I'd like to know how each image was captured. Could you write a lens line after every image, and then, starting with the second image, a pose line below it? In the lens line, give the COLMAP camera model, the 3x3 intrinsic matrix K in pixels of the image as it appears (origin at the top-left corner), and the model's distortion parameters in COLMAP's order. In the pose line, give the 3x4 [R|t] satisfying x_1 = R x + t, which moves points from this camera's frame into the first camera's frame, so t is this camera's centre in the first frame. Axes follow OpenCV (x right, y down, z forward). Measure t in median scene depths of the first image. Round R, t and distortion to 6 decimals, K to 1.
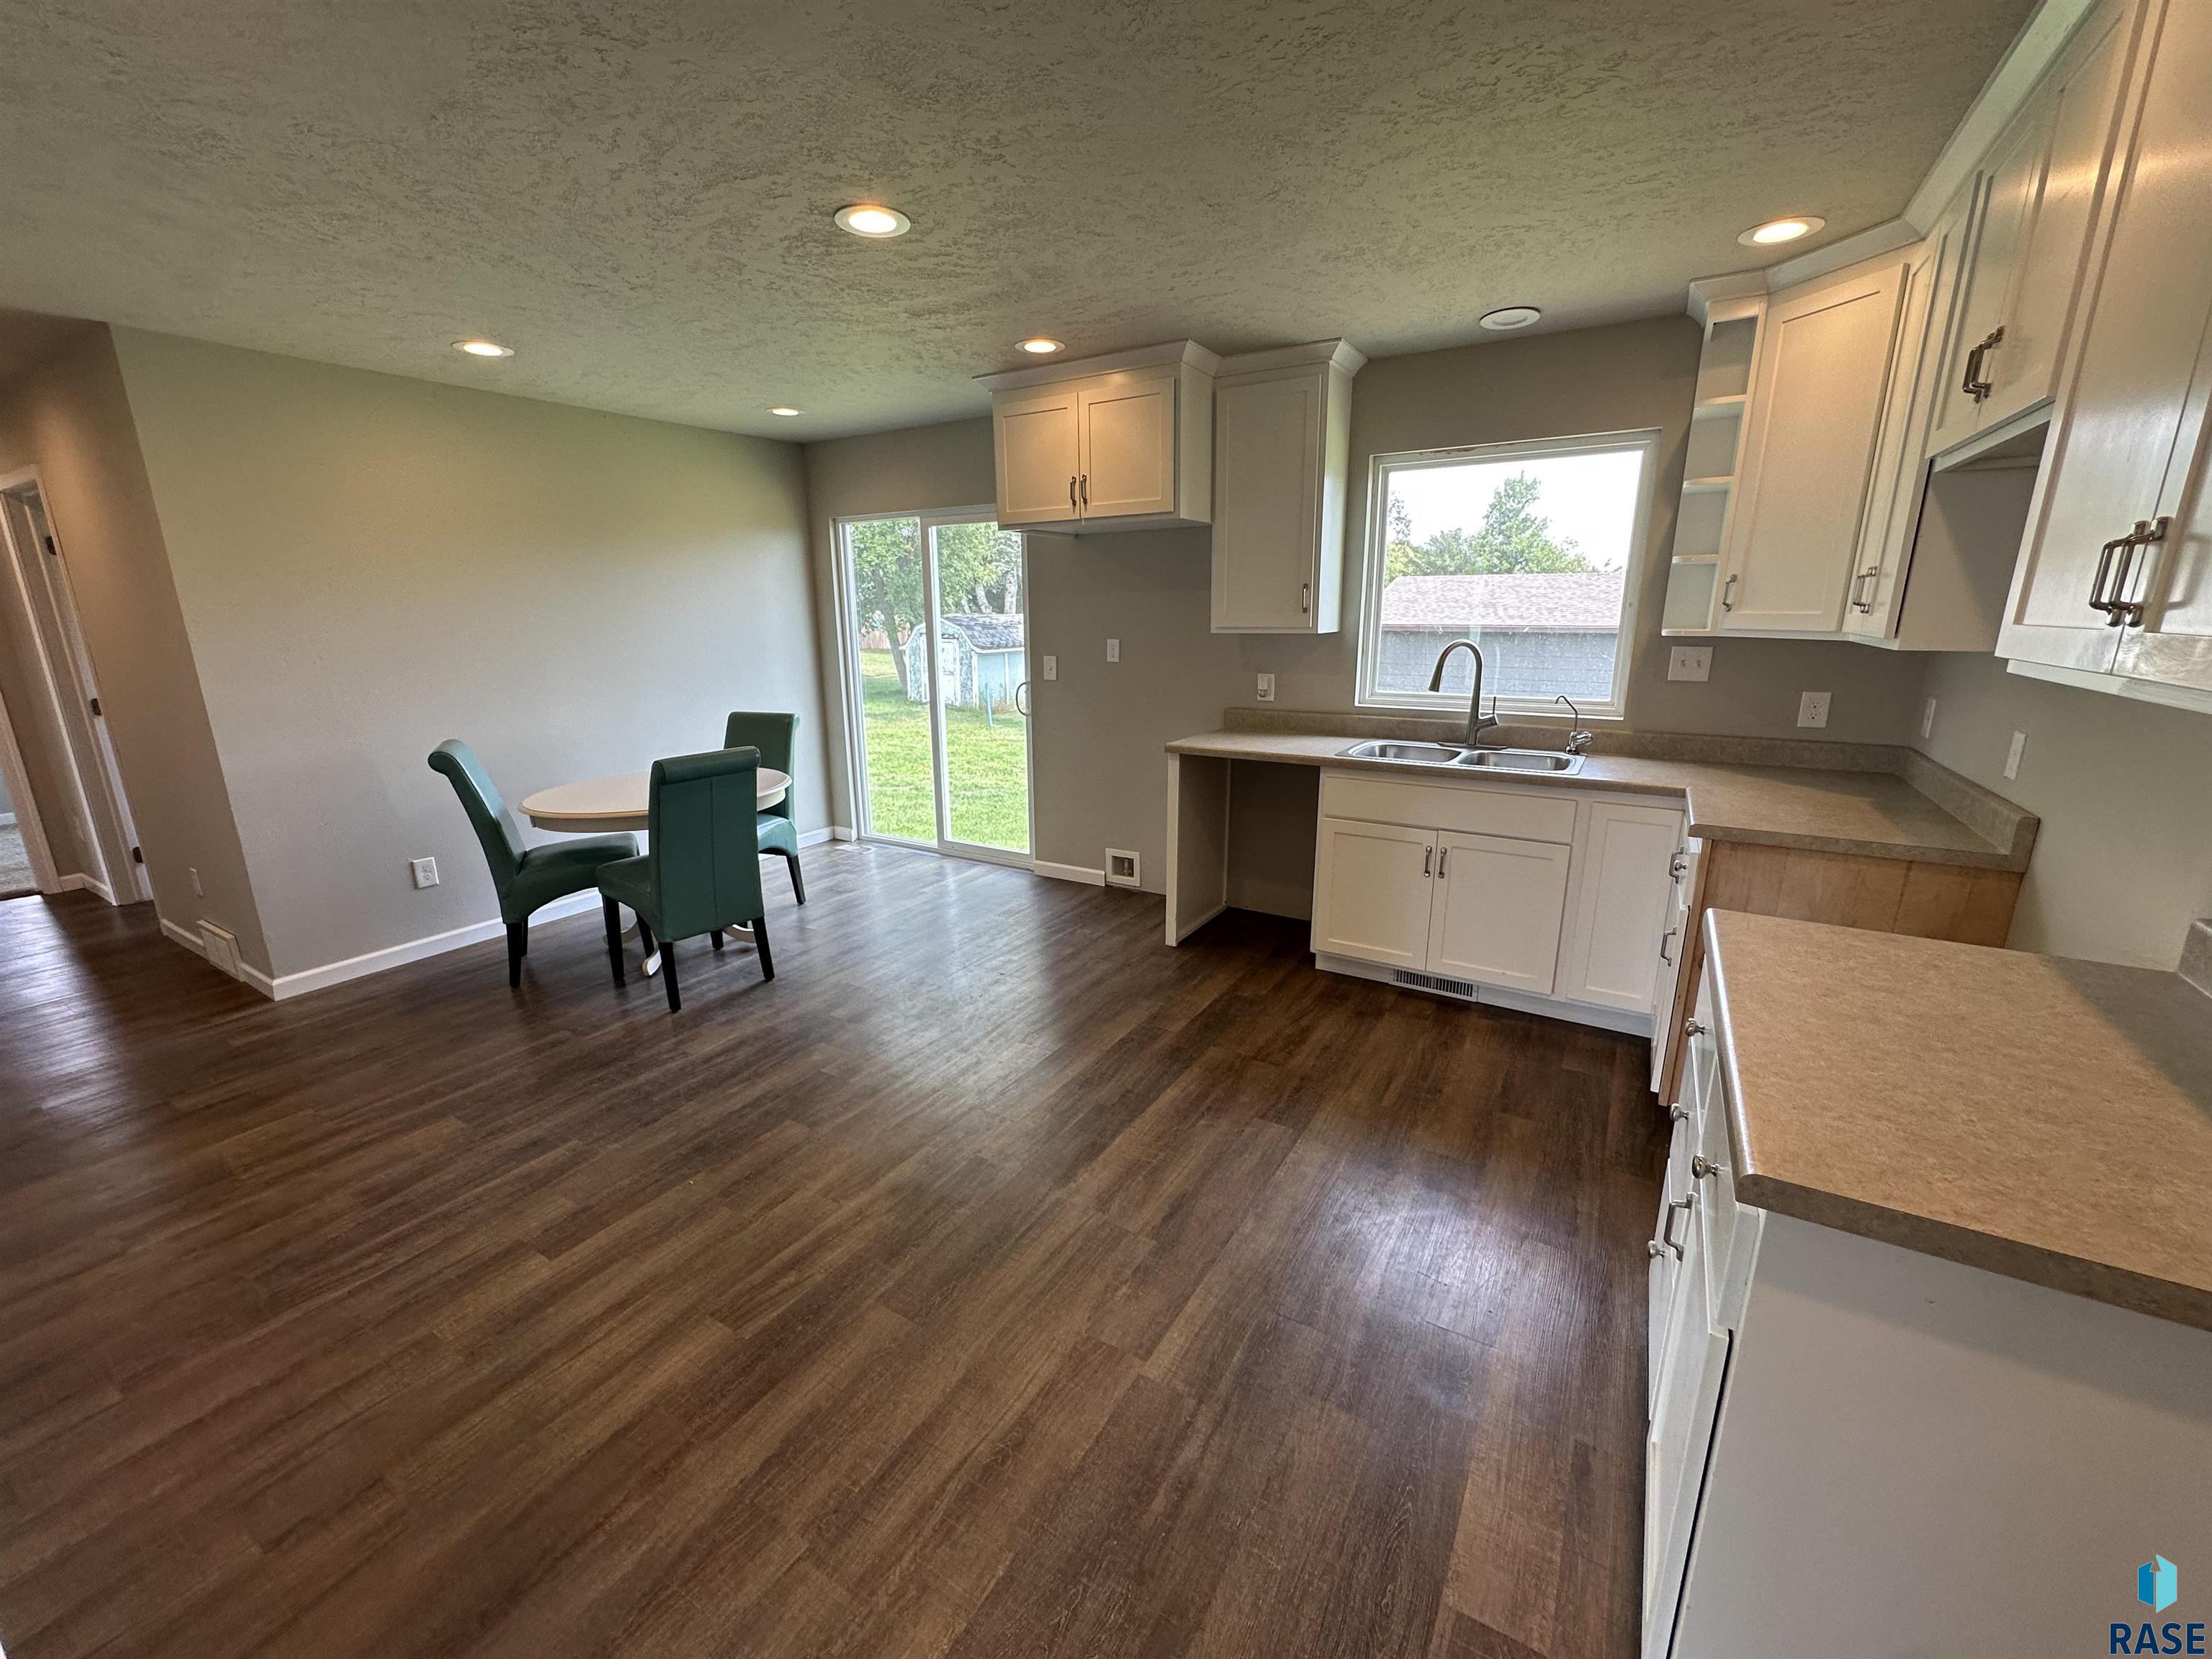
lens RADIAL K [[883.6, 0, 1107.0], [0, 883.6, 830.7], [0, 0, 1]] dist [-0.005693, 0.000858]
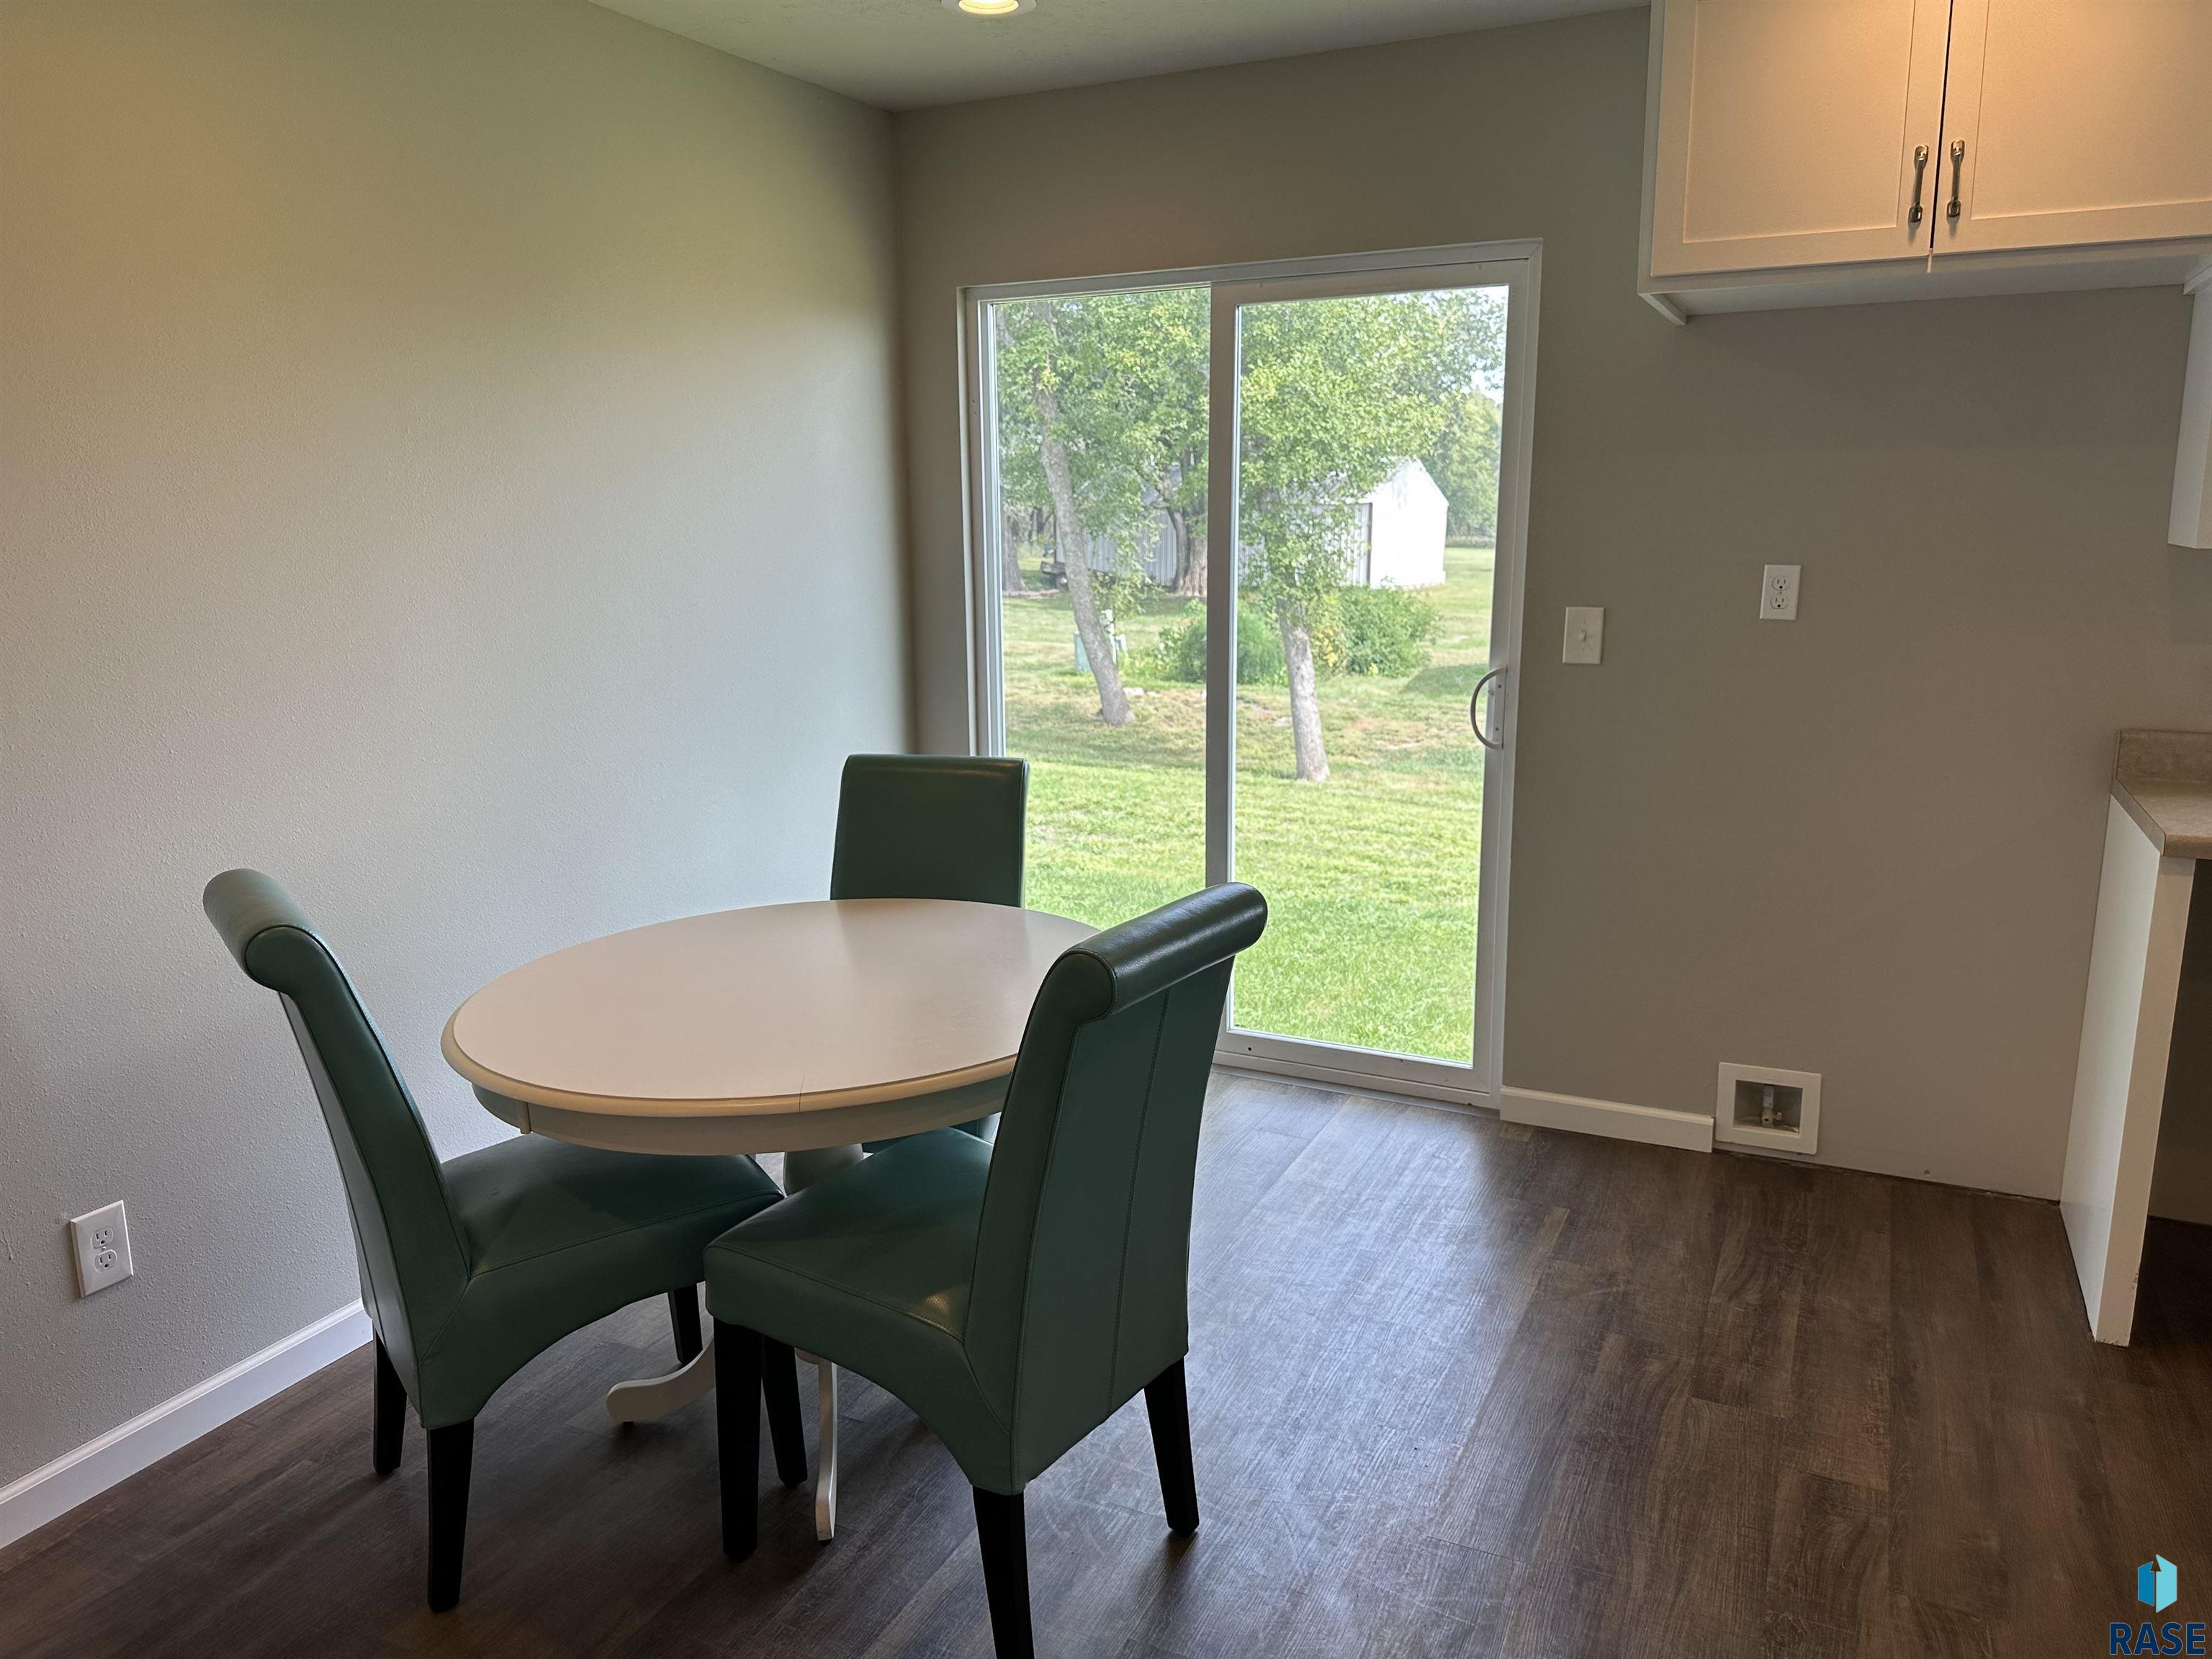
lens RADIAL K [[1574.6, 0, 1106.0], [0, 1574.6, 826.5], [0, 0, 1]] dist [0.029052, -0.037765]
pose [[0.995369, -0.021010, 0.093800, -0.378201], [0.025775, 0.998423, -0.049878, -0.065011], [-0.092604, 0.052065, 0.994341, 0.294421]]
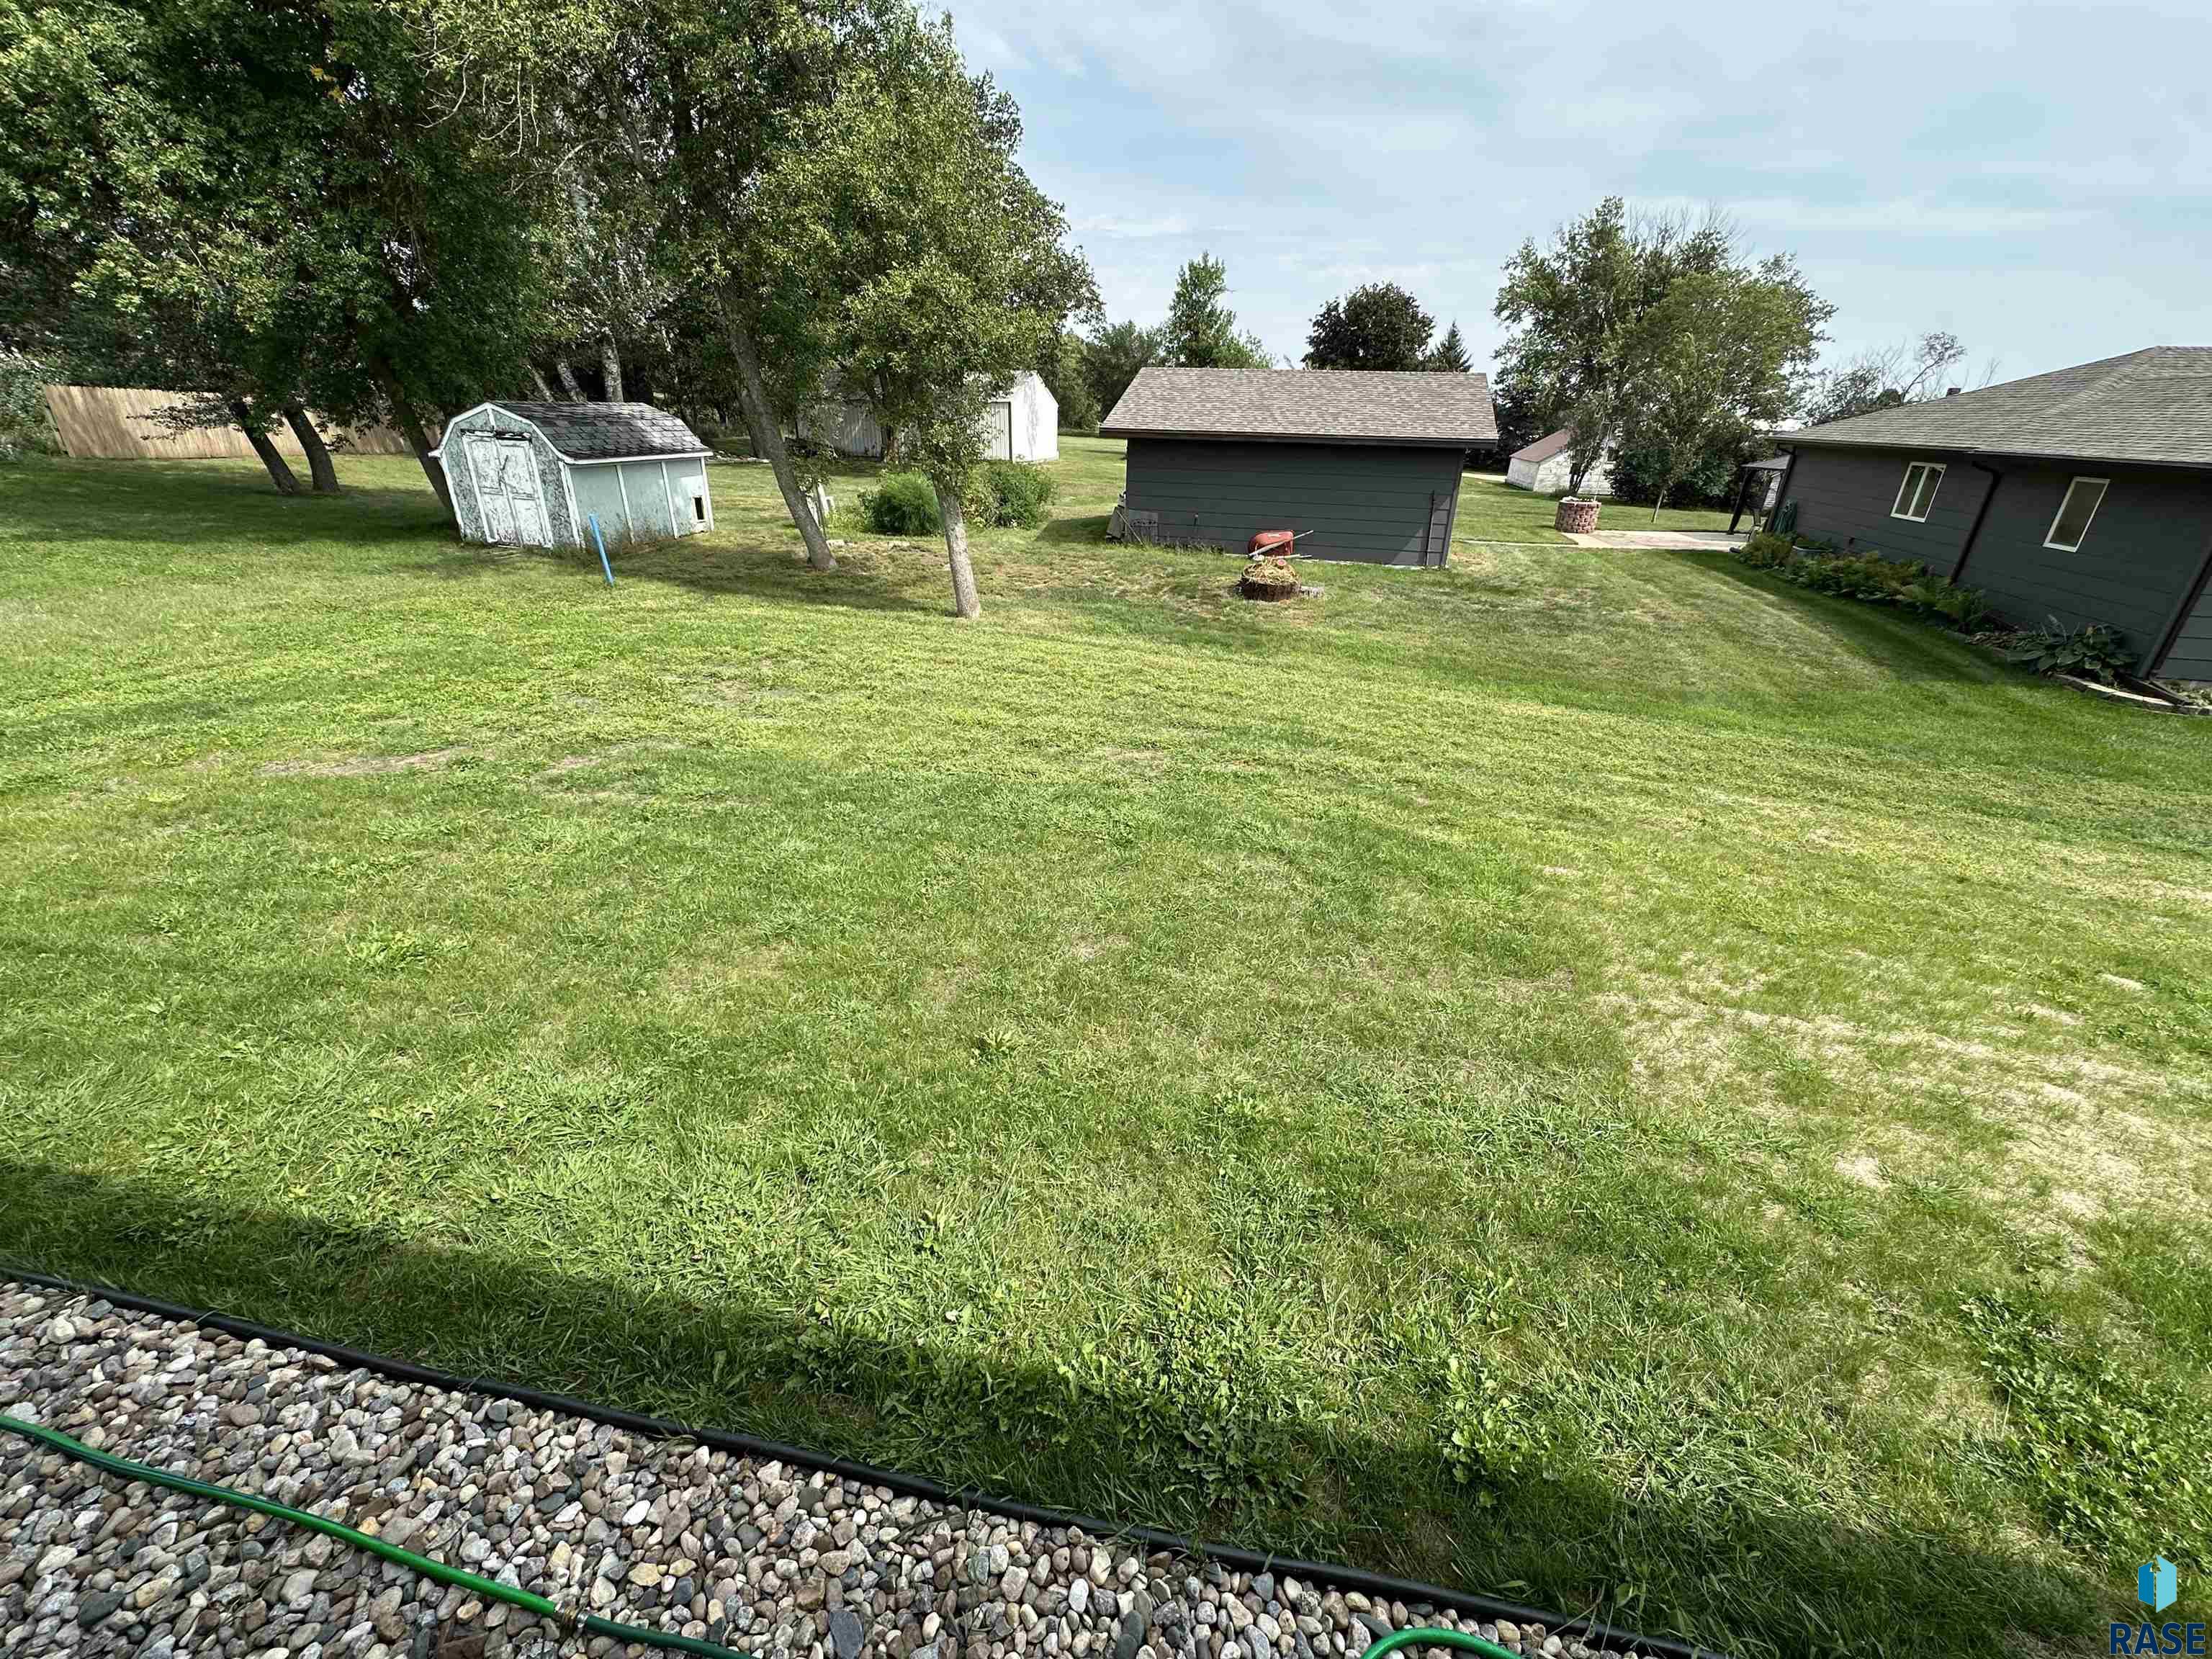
lens RADIAL K [[883.6, 0, 1126.7], [0, 883.6, 819.3], [0, 0, 1]] dist [-0.005693, 0.000858]
pose [[0.930805, -0.132017, 0.340843, -0.103611], [0.065384, 0.977593, 0.200091, -0.255933], [-0.359621, -0.163960, 0.918580, 1.126523]]
